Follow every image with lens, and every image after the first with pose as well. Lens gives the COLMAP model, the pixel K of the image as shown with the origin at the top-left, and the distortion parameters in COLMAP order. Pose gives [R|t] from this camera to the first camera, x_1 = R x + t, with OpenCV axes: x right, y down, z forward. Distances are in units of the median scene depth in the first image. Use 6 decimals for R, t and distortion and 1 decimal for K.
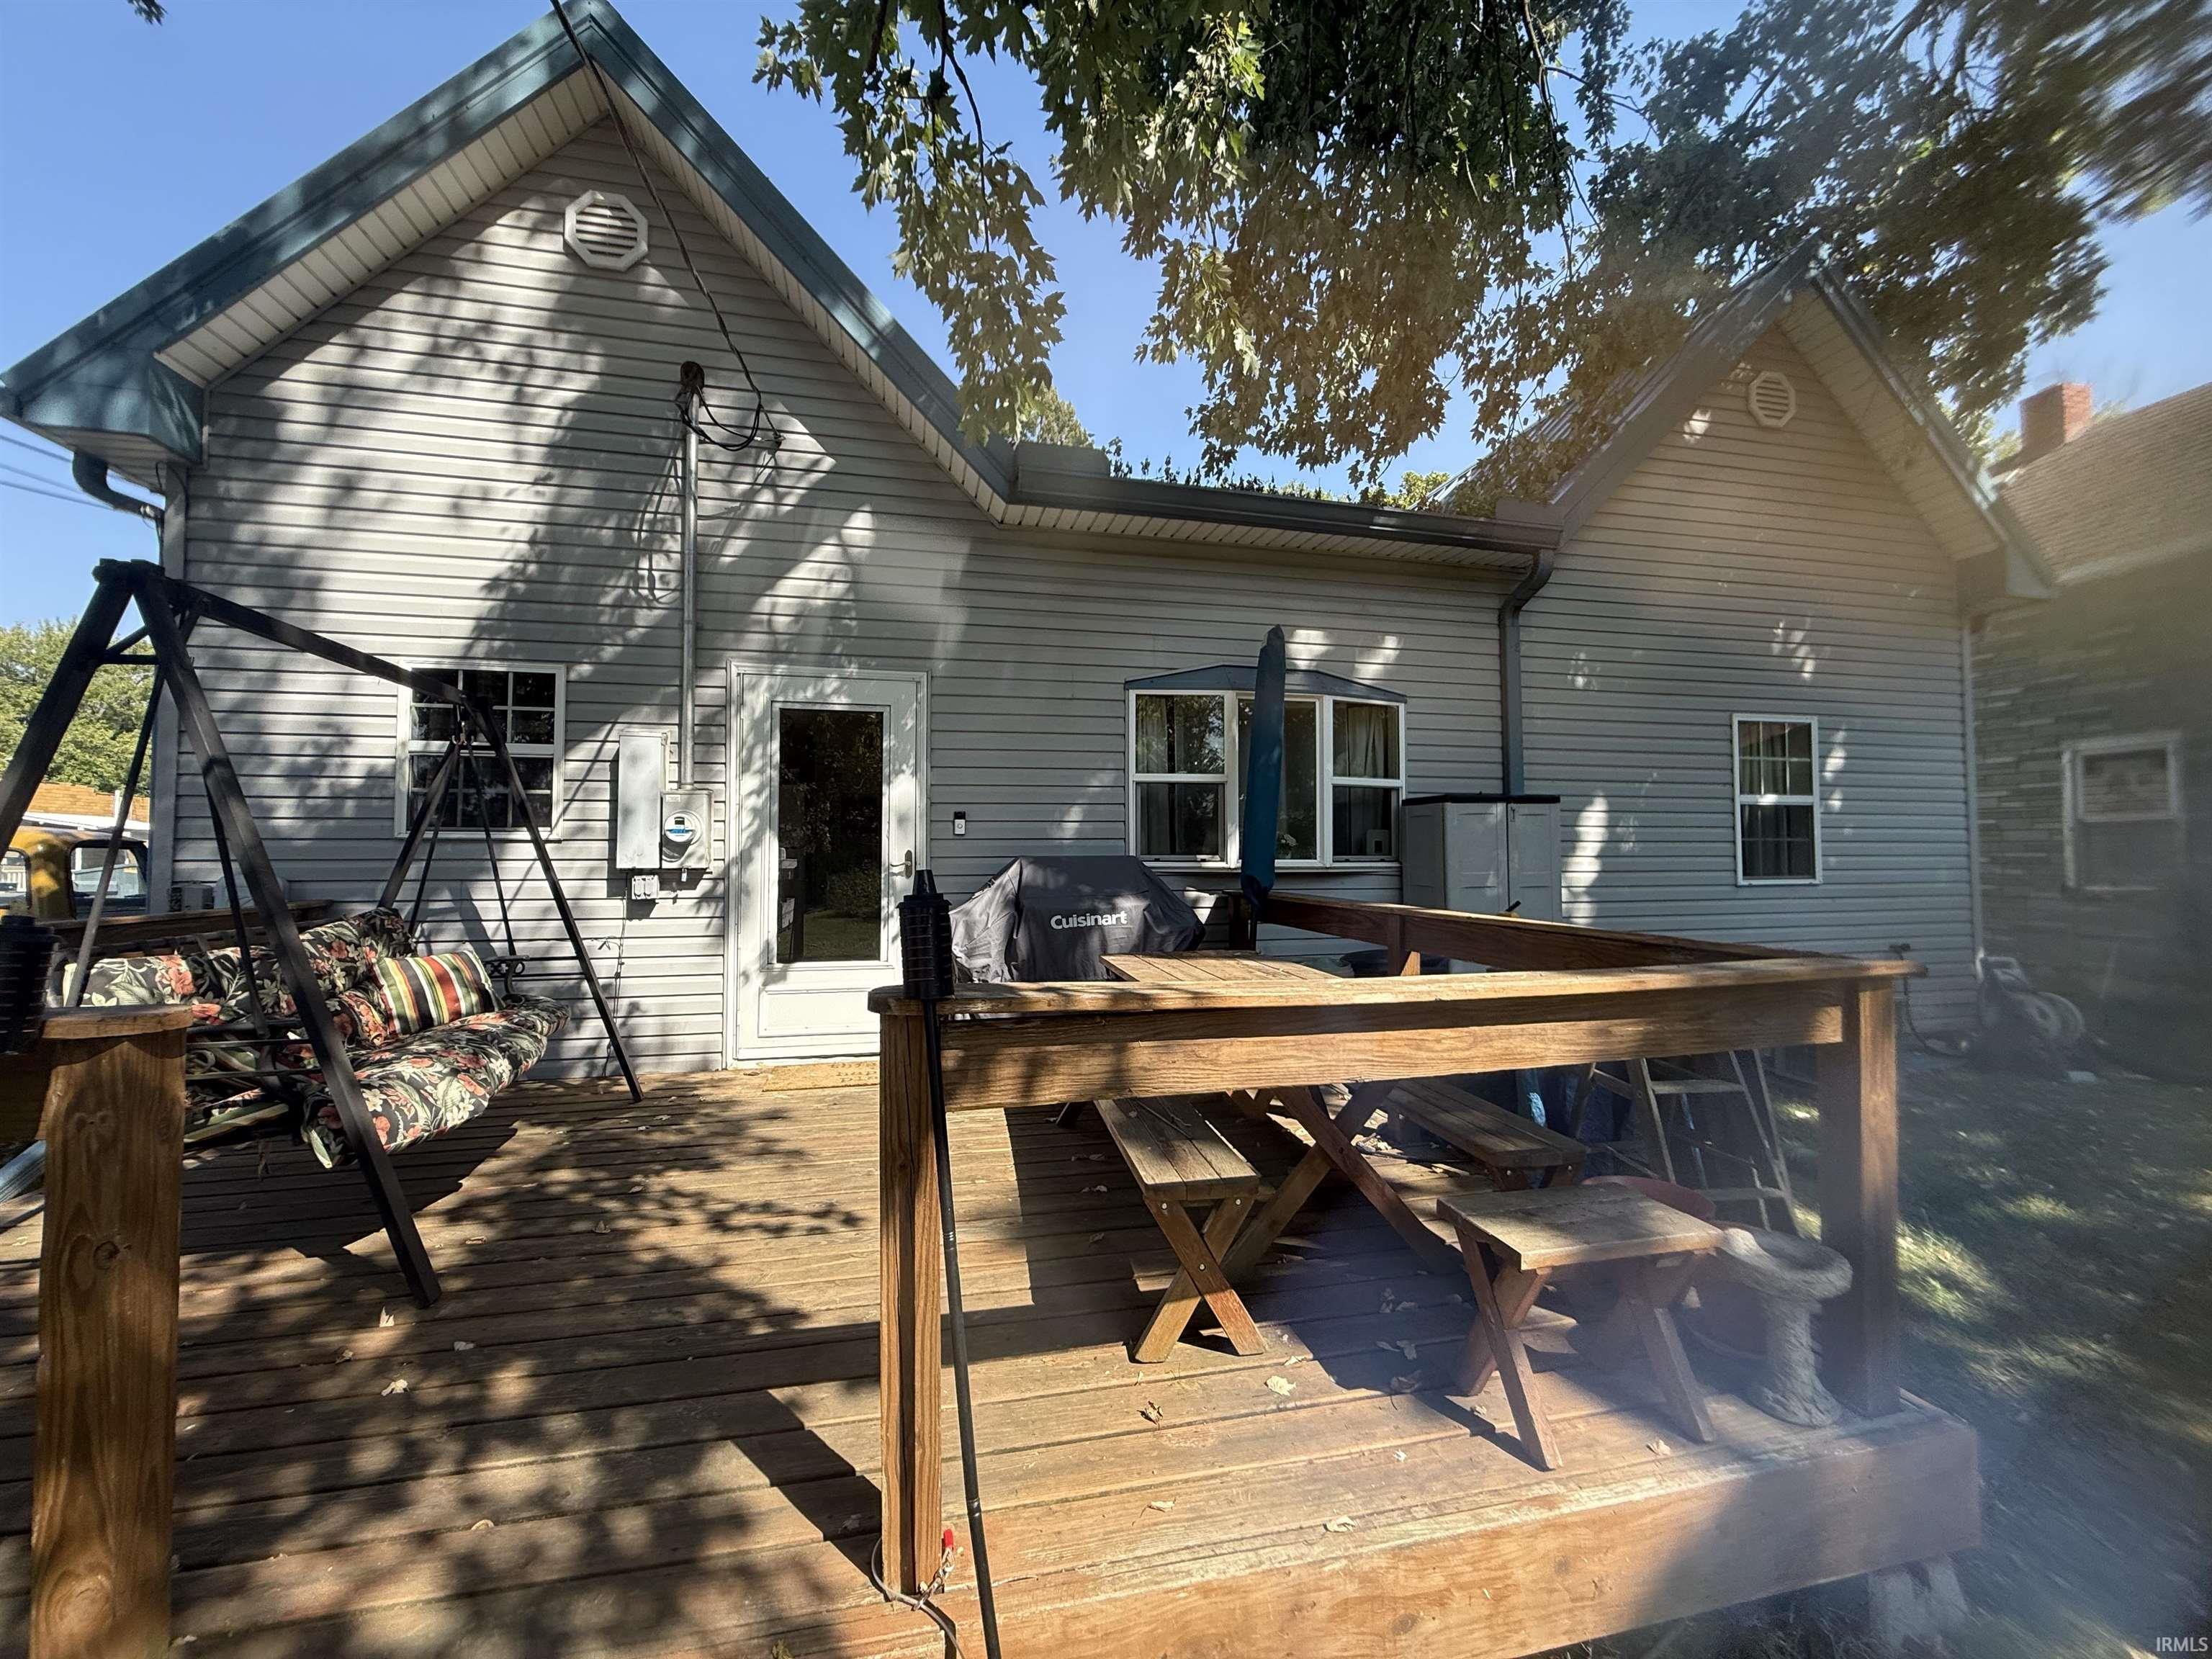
lens RADIAL K [[881.9, 0, 1108.9], [0, 881.9, 830.4], [0, 0, 1]] dist [-0.001533, -0.000598]
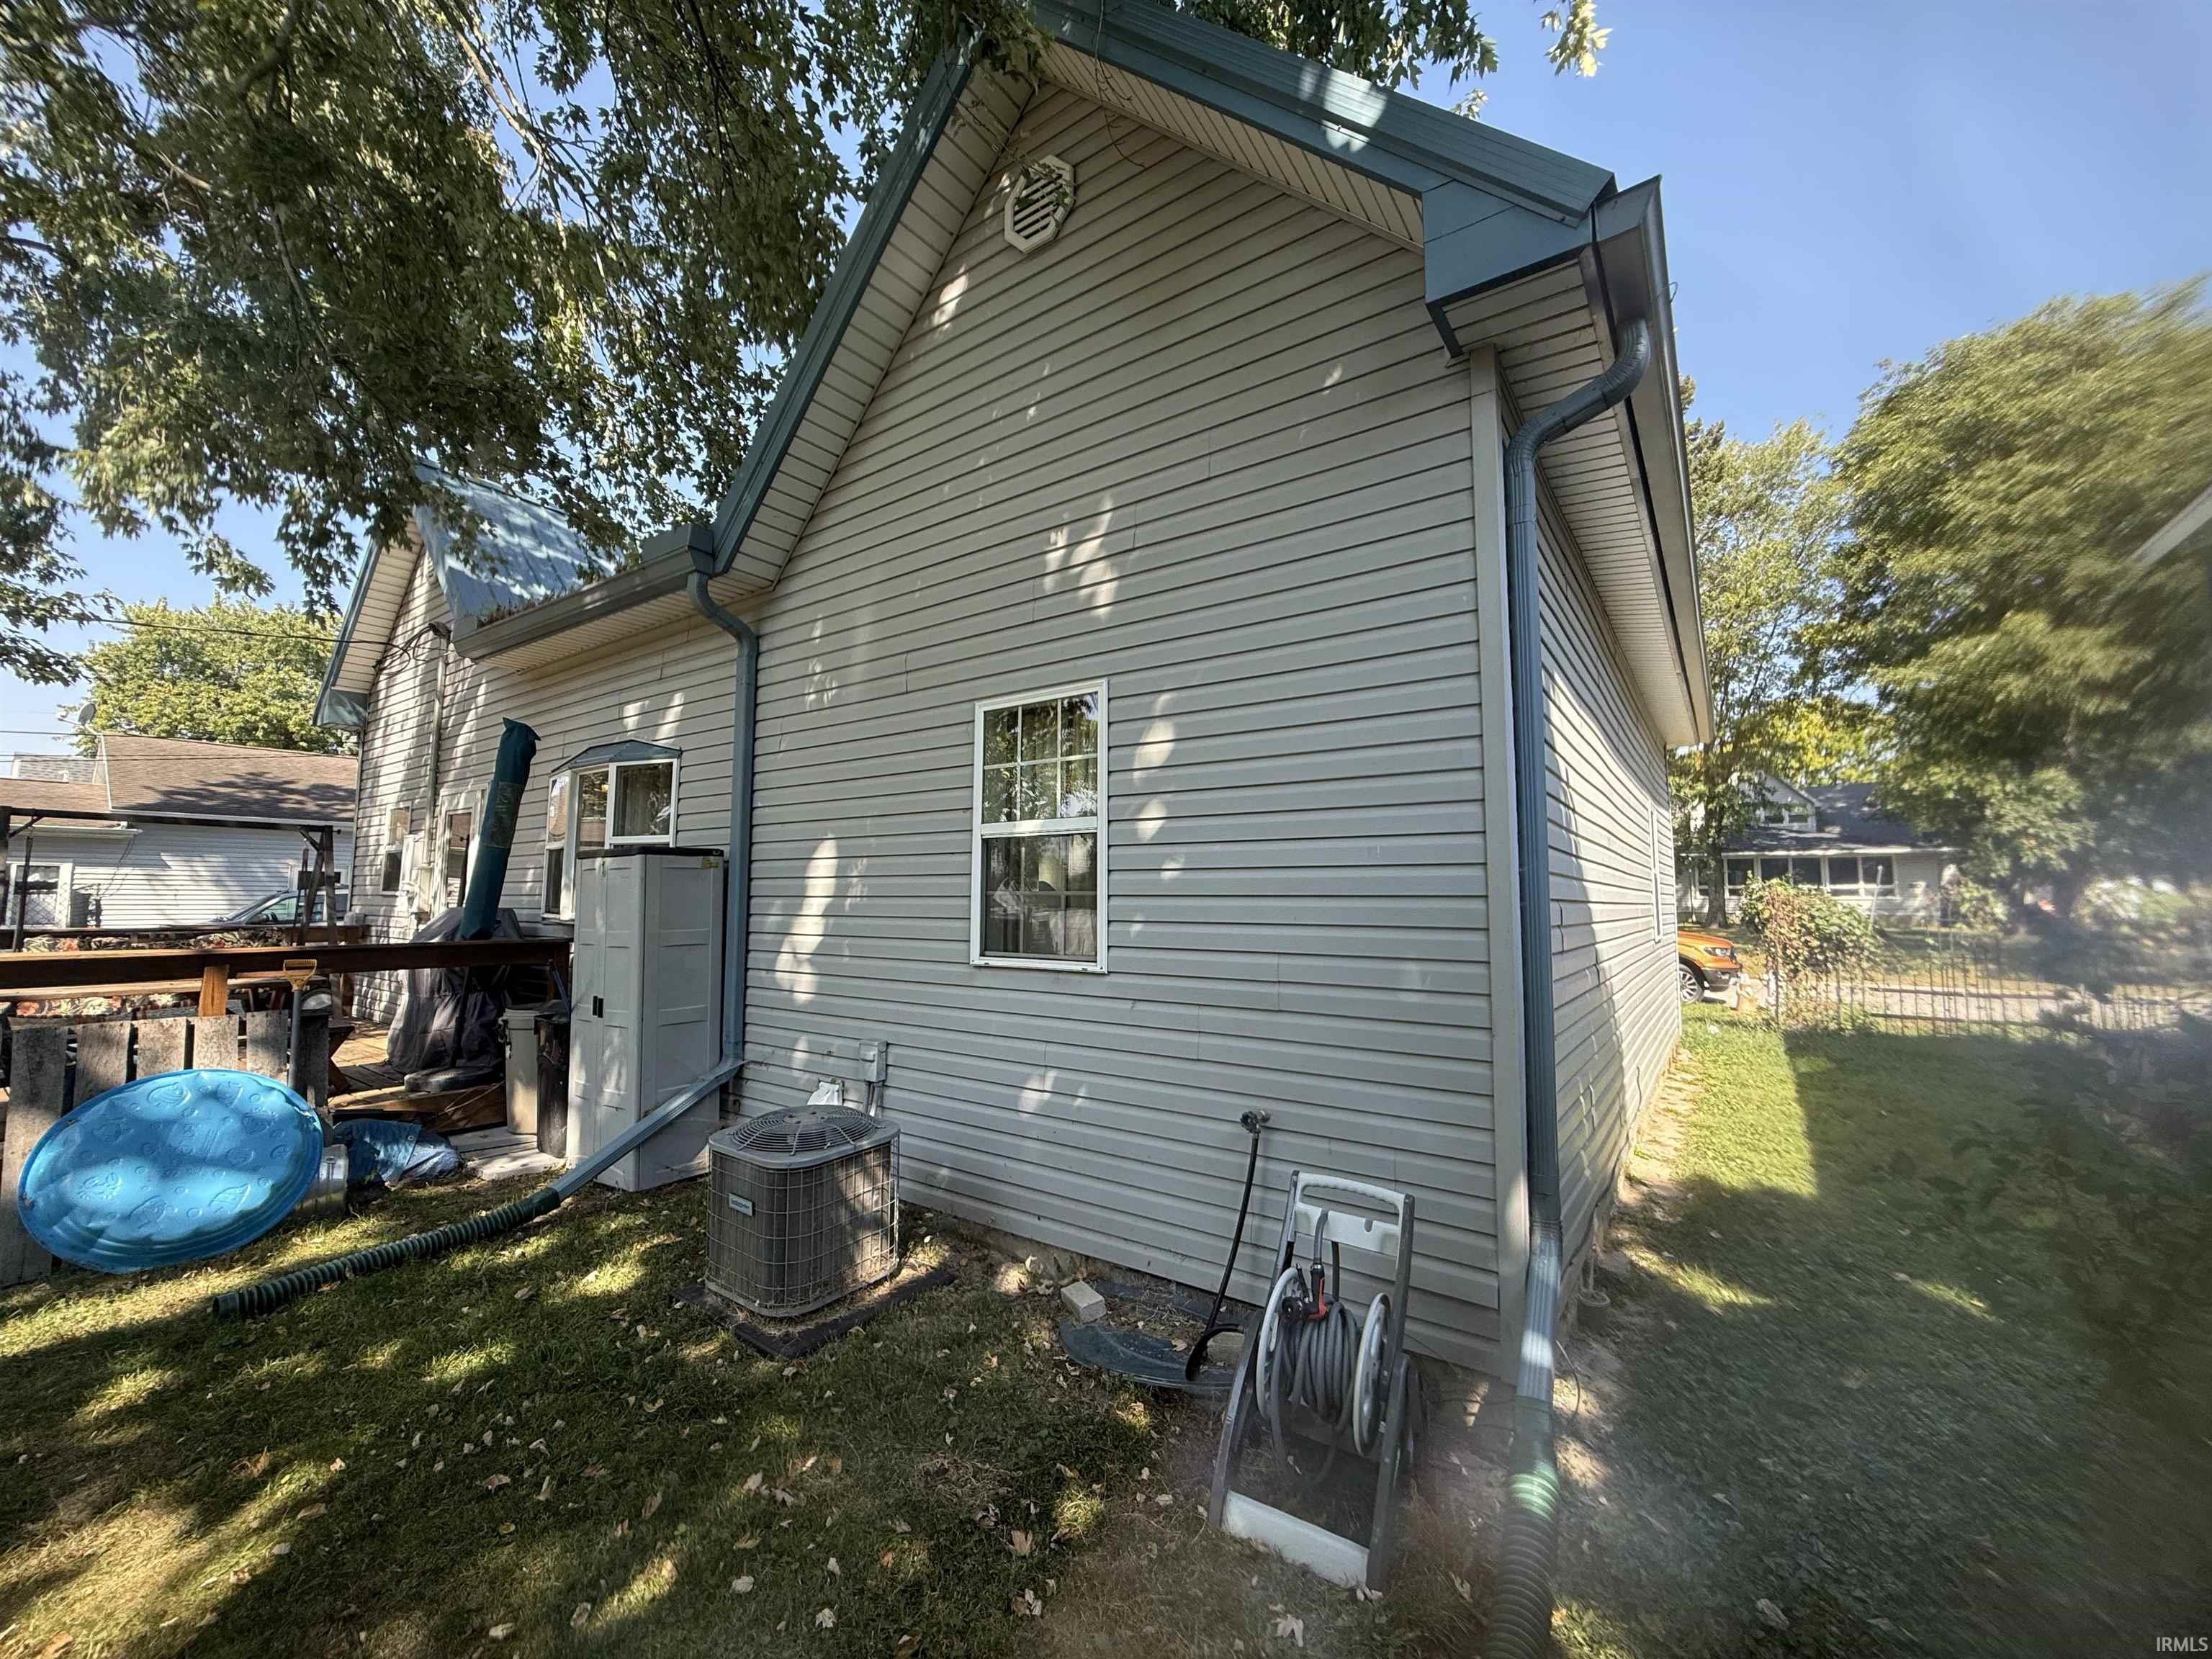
lens RADIAL K [[881.9, 0, 1102.4], [0, 881.9, 823.8], [0, 0, 1]] dist [-0.001533, -0.000598]
pose [[0.662579, -0.061208, -0.746487, 1.708220], [0.016242, 0.997595, -0.067381, 0.006313], [0.748816, 0.032520, 0.661979, 0.861727]]
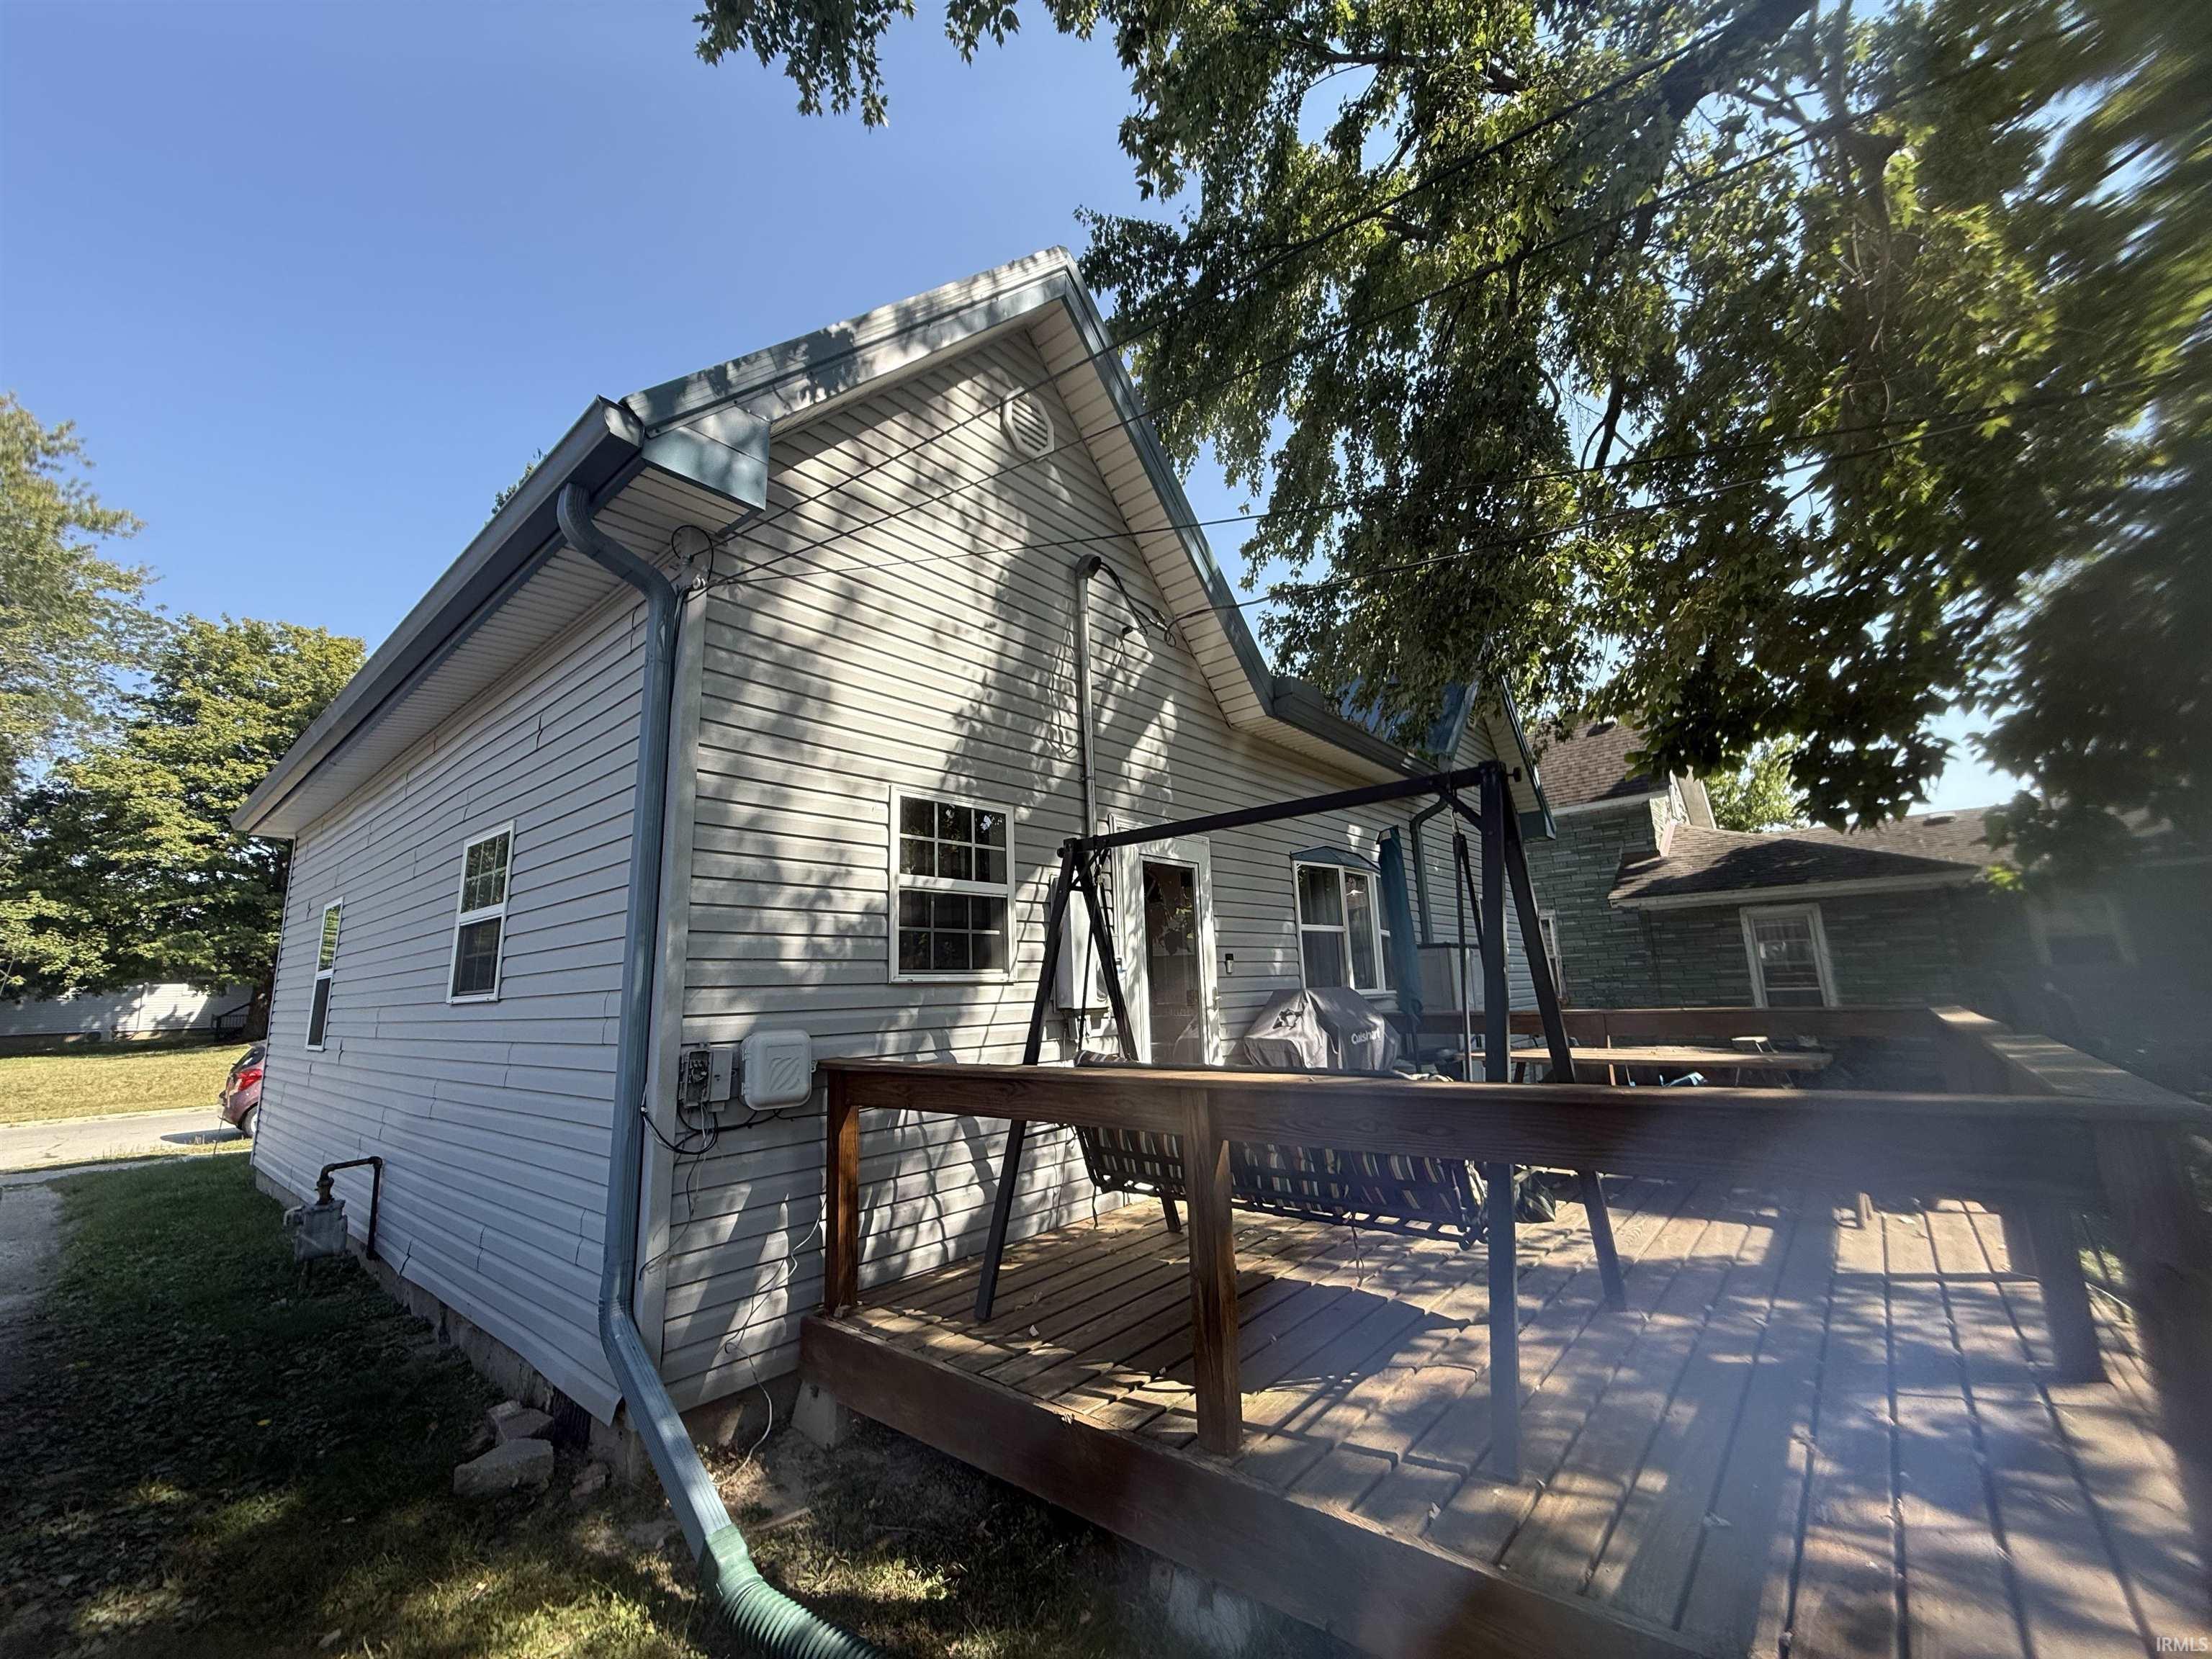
lens RADIAL K [[881.9, 0, 1101.2], [0, 881.9, 829.9], [0, 0, 1]] dist [-0.001533, -0.000598]
pose [[0.803992, 0.082160, 0.588937, -1.130442], [0.017894, 0.986617, -0.162067, 0.004927], [-0.594371, 0.140839, 0.791762, 0.139141]]
